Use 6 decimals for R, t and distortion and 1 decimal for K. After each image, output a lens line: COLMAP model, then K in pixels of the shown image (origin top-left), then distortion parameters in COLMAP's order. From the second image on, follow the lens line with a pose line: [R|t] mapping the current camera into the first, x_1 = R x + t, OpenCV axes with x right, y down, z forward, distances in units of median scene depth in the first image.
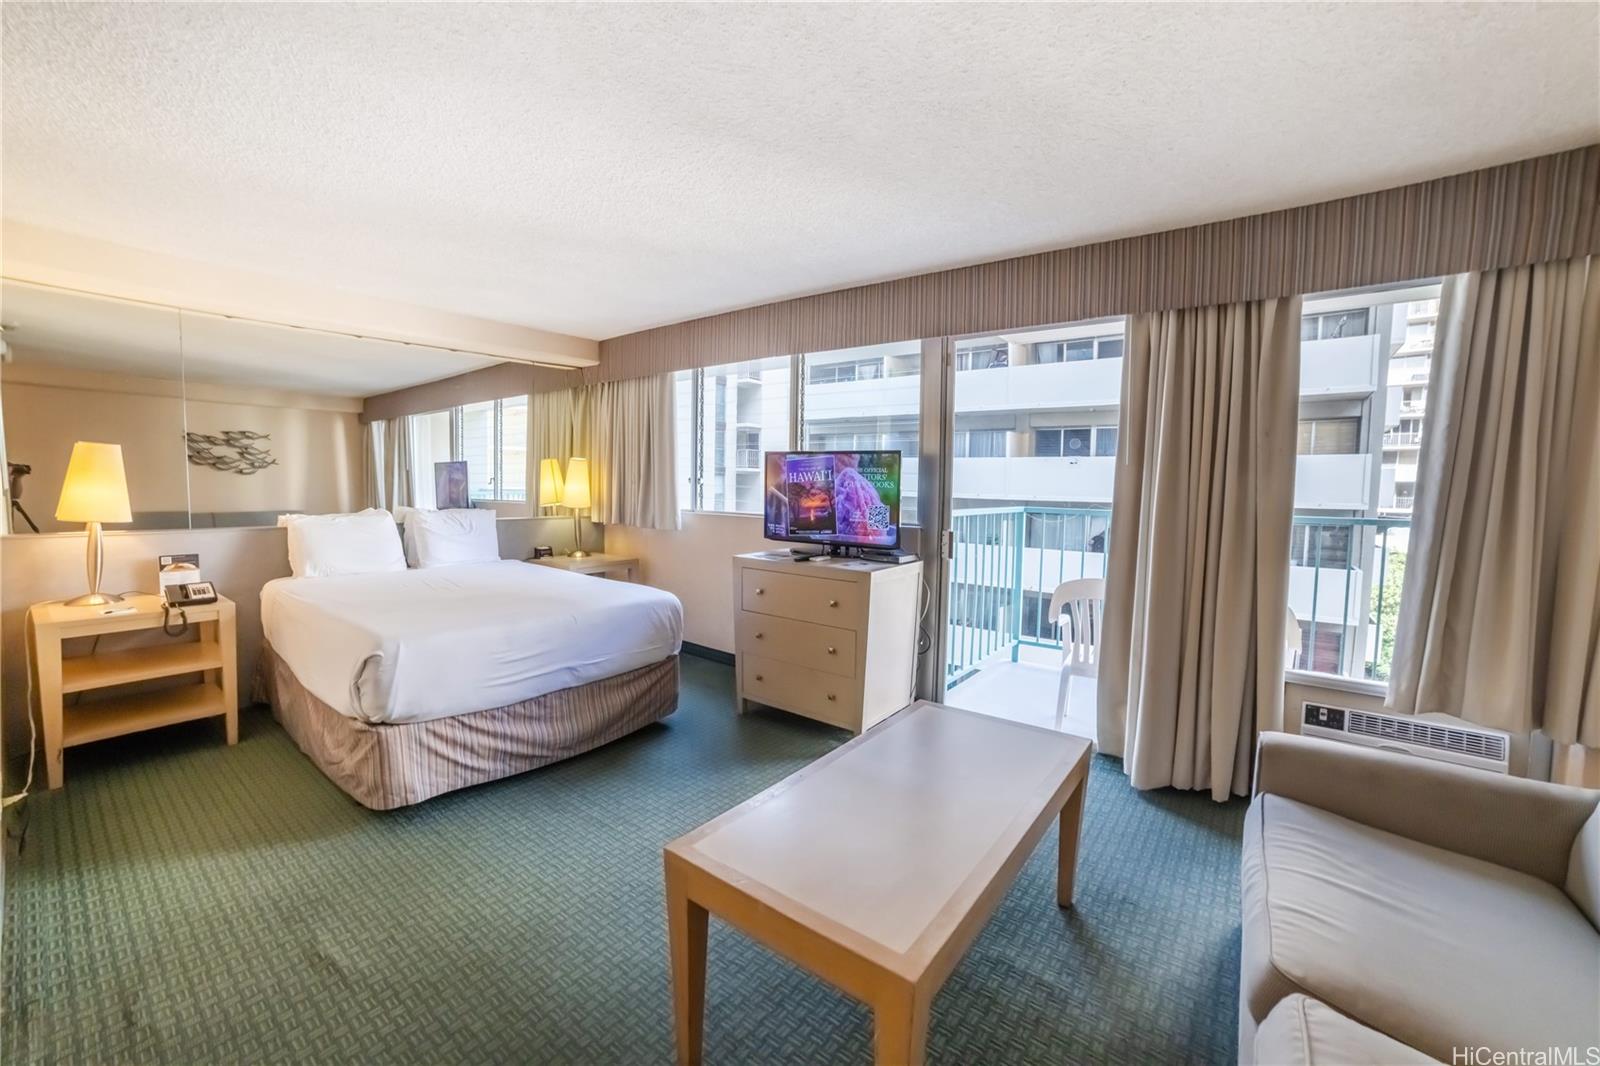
lens RADIAL K [[636.4, 0, 801.3], [0, 636.4, 527.6], [0, 0, 1]] dist [-0.082810, 0.032426]
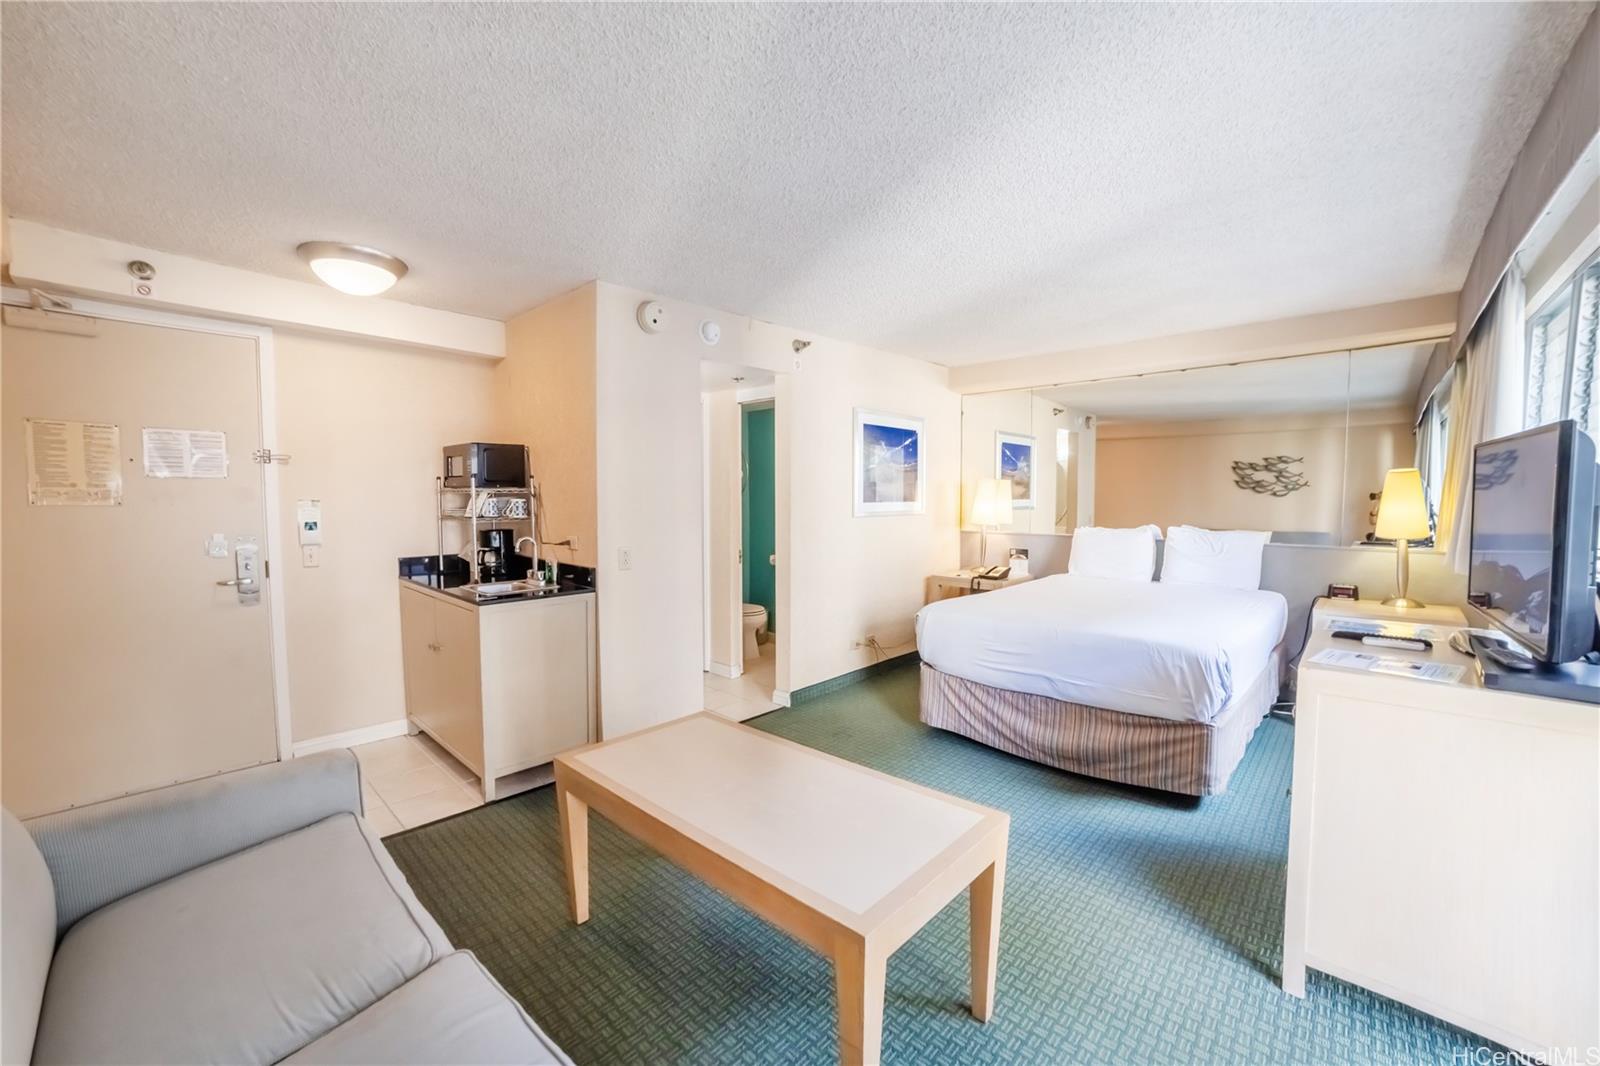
lens RADIAL K [[636.4, 0, 801.3], [0, 636.4, 527.6], [0, 0, 1]] dist [-0.082810, 0.032426]
pose [[-0.085544, 0.036253, -0.995675, 0.426069], [-0.073208, 0.996408, 0.042570, -0.025268], [0.993641, 0.076533, -0.082582, 0.400461]]
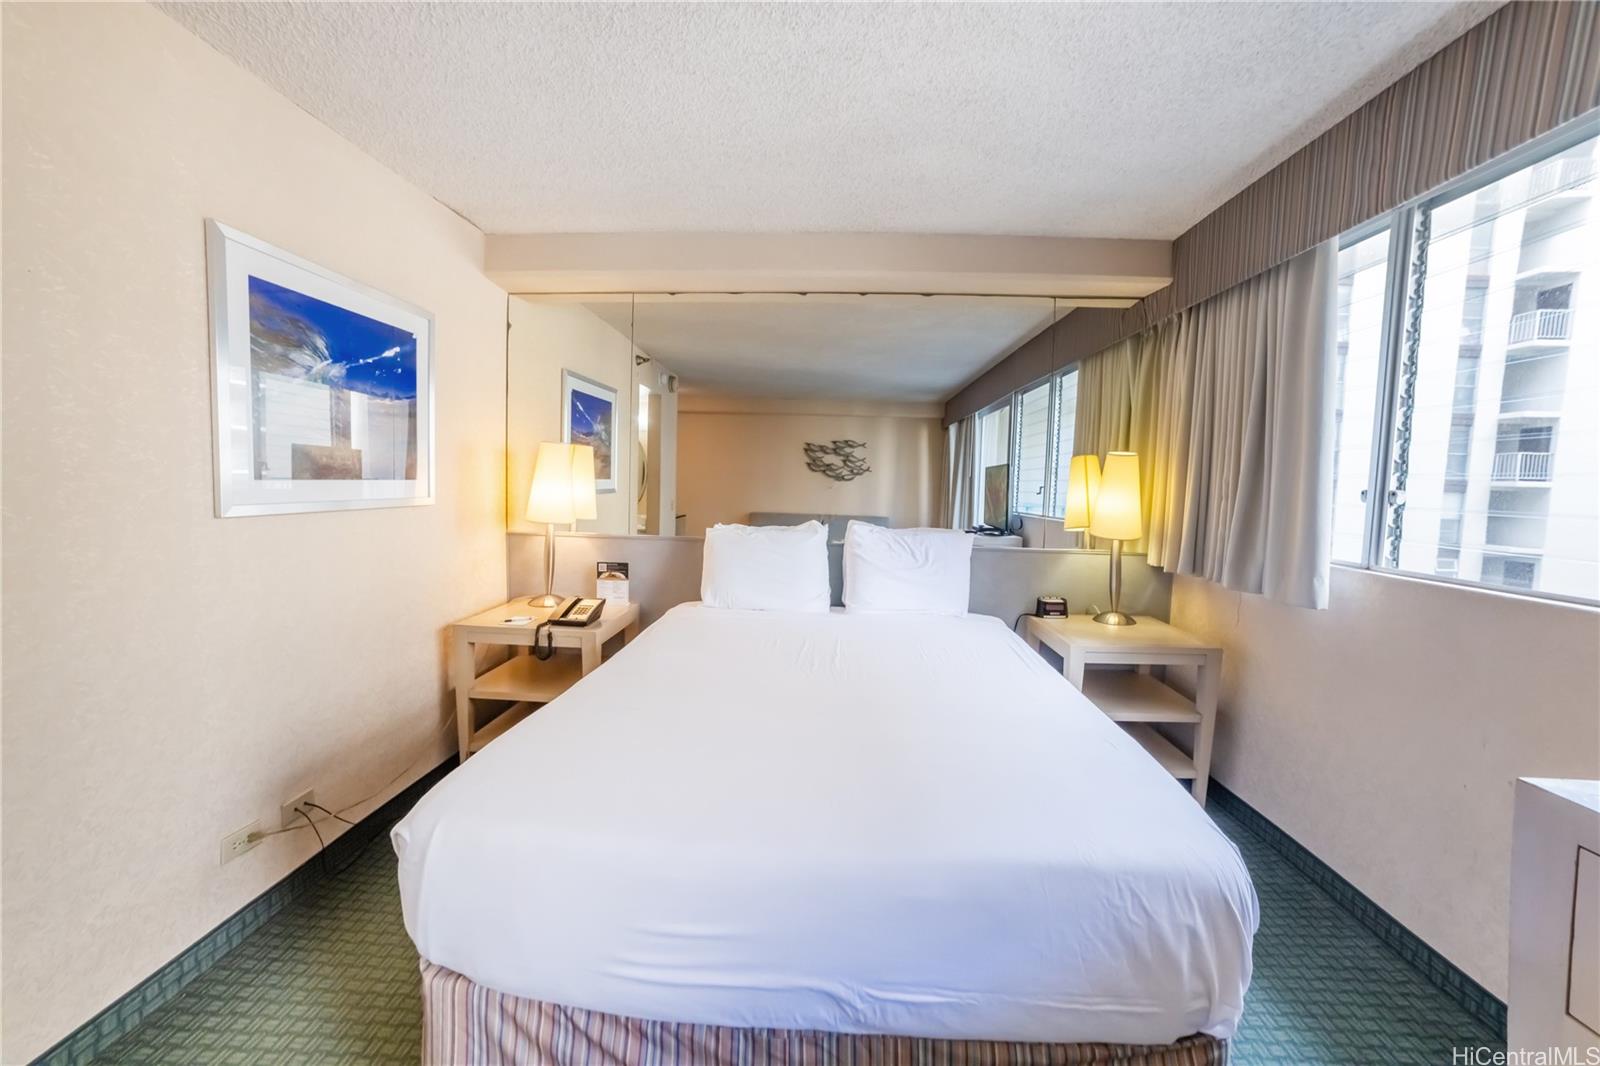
lens RADIAL K [[636.4, 0, 801.3], [0, 636.4, 527.6], [0, 0, 1]] dist [-0.082810, 0.032426]
pose [[0.580594, 0.059962, -0.811983, -0.063975], [-0.076120, 0.996914, 0.019190, -0.032841], [0.810627, 0.050666, 0.583366, 0.465527]]
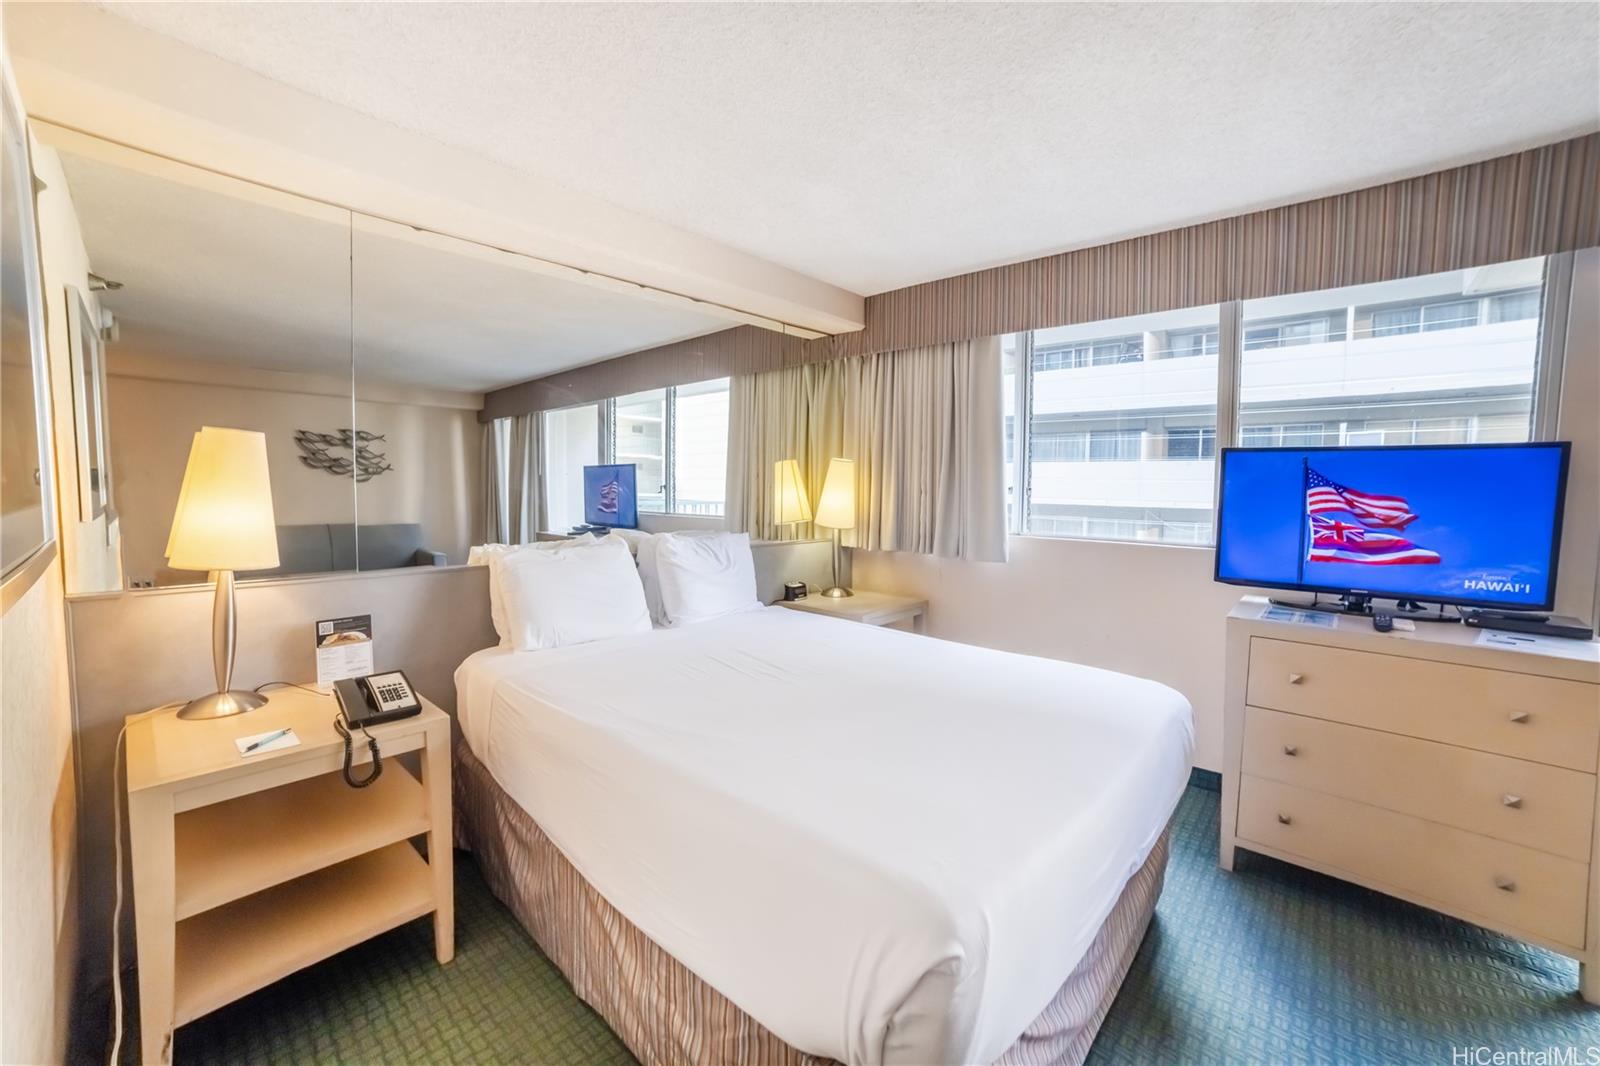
lens RADIAL K [[636.4, 0, 801.3], [0, 636.4, 527.6], [0, 0, 1]] dist [-0.082810, 0.032426]
pose [[0.996976, 0.001884, -0.077684, -0.366971], [-0.002500, 0.999966, -0.007833, -0.028357], [0.077666, 0.008003, 0.996947, 0.295497]]
